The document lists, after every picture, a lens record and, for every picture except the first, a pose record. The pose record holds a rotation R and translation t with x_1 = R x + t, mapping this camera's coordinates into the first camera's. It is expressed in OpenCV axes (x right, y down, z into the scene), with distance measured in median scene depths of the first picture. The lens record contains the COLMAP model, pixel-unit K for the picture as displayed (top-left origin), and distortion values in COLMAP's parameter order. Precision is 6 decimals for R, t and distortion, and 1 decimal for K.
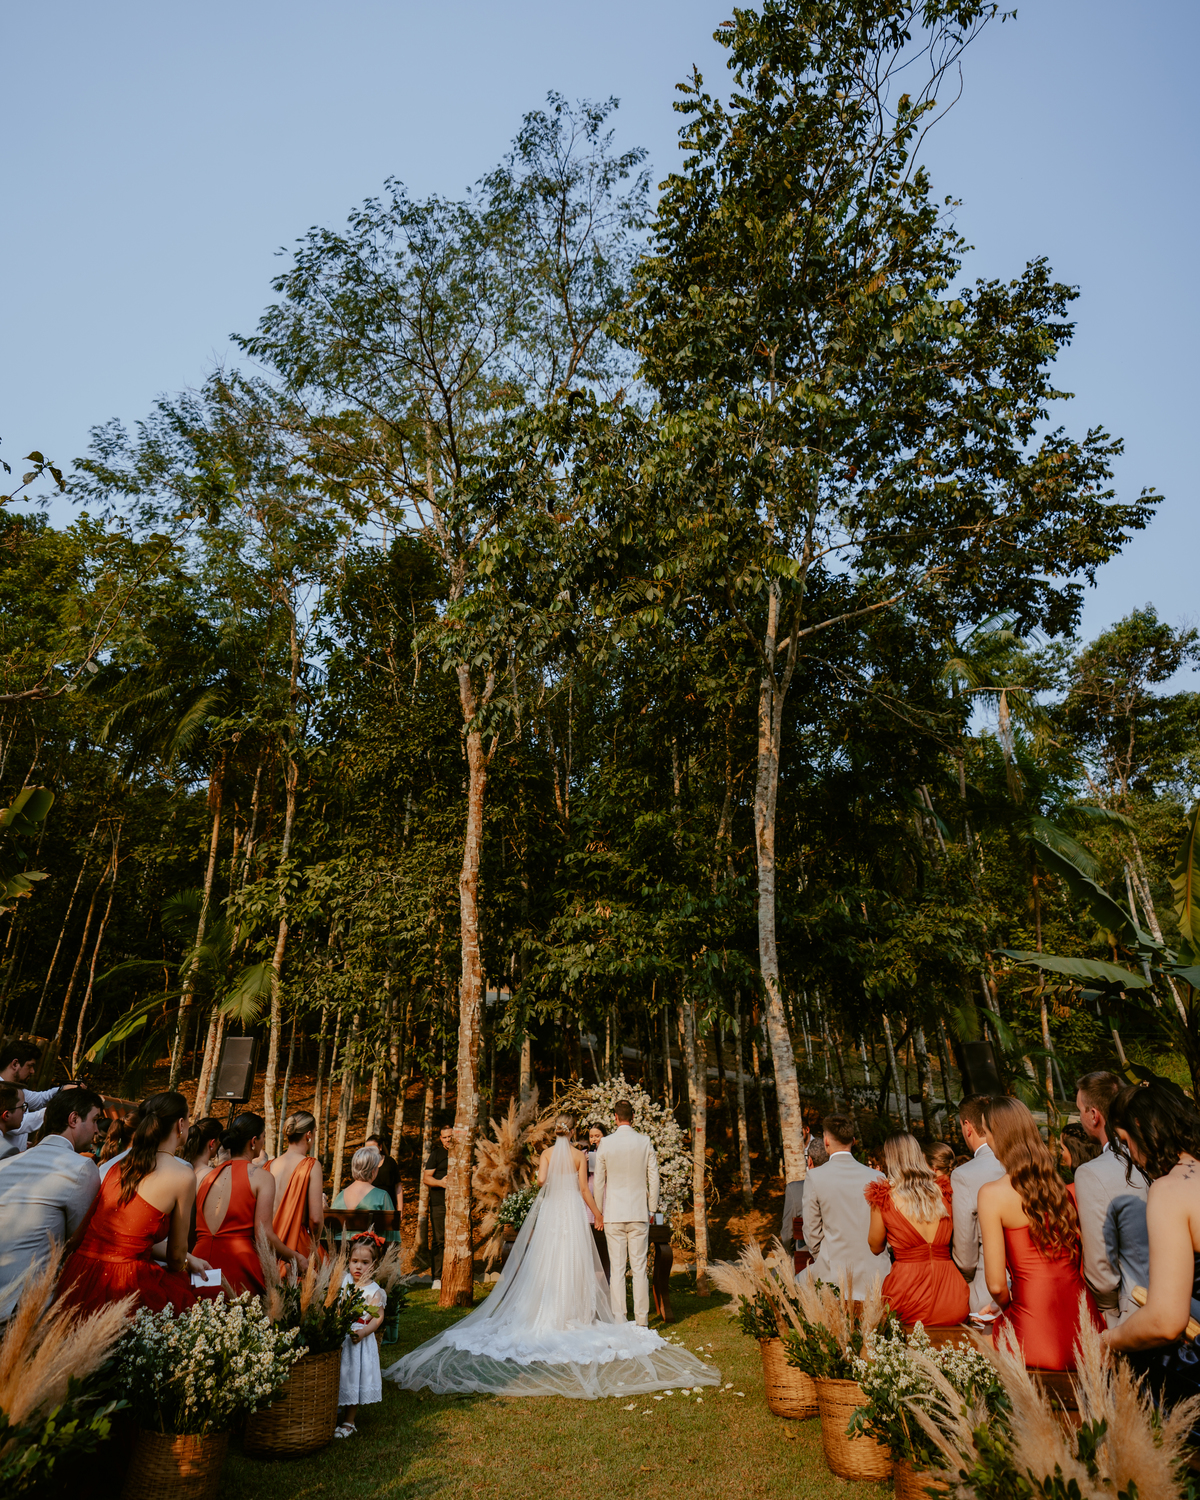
lens RADIAL K [[858.7, 0, 591.1], [0, 858.7, 749.0], [0, 0, 1]] dist [-0.004048, -0.001128]
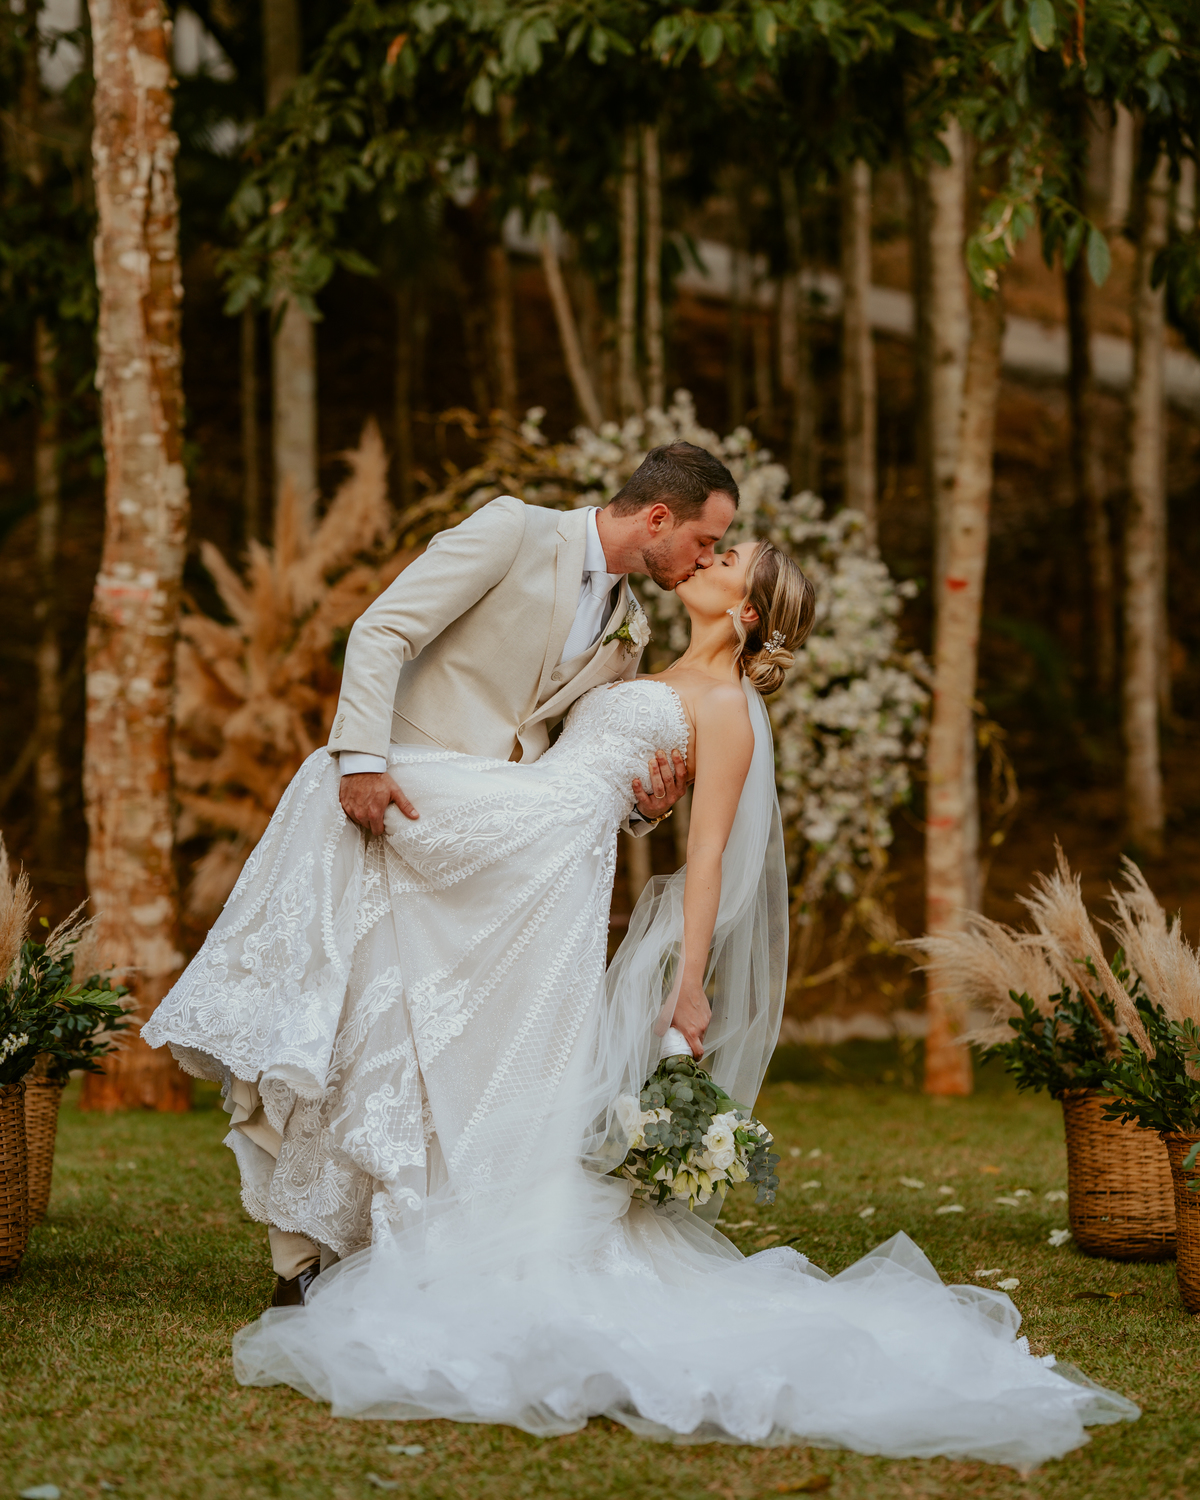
lens RADIAL K [[4335.1, 0, 598.5], [0, 4335.1, 642.9], [0, 0, 1]] dist [0.929642, -0.659938]
pose [[0.999738, 0.000885, 0.022883, -0.024390], [-0.010471, 0.906334, 0.422432, -0.140572], [-0.020366, -0.422560, 0.906106, -0.299499]]
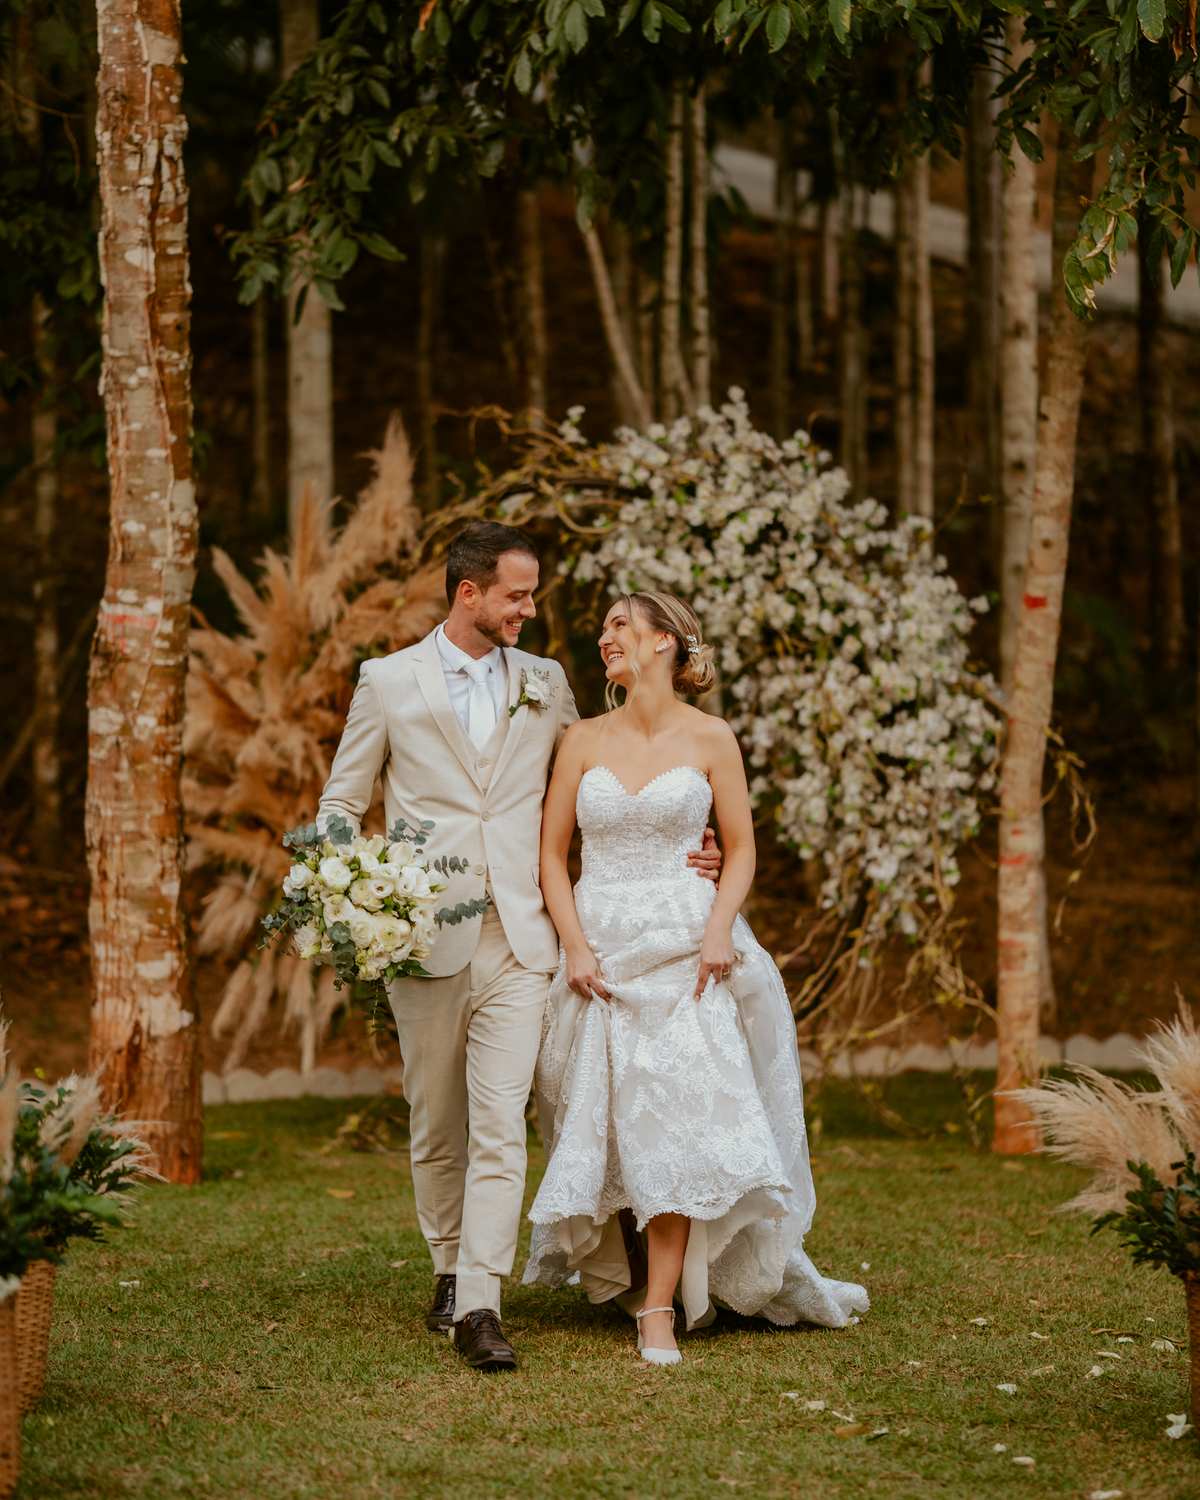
lens RADIAL K [[4498.2, 0, 607.9], [0, 4498.2, 725.9], [0, 0, 1]] dist [0.822506, 0.243445]
pose [[0.999747, 0.007228, 0.021281, -0.031262], [-0.016196, 0.888188, 0.459194, -0.145808], [-0.015583, -0.459423, 0.888081, -0.222645]]
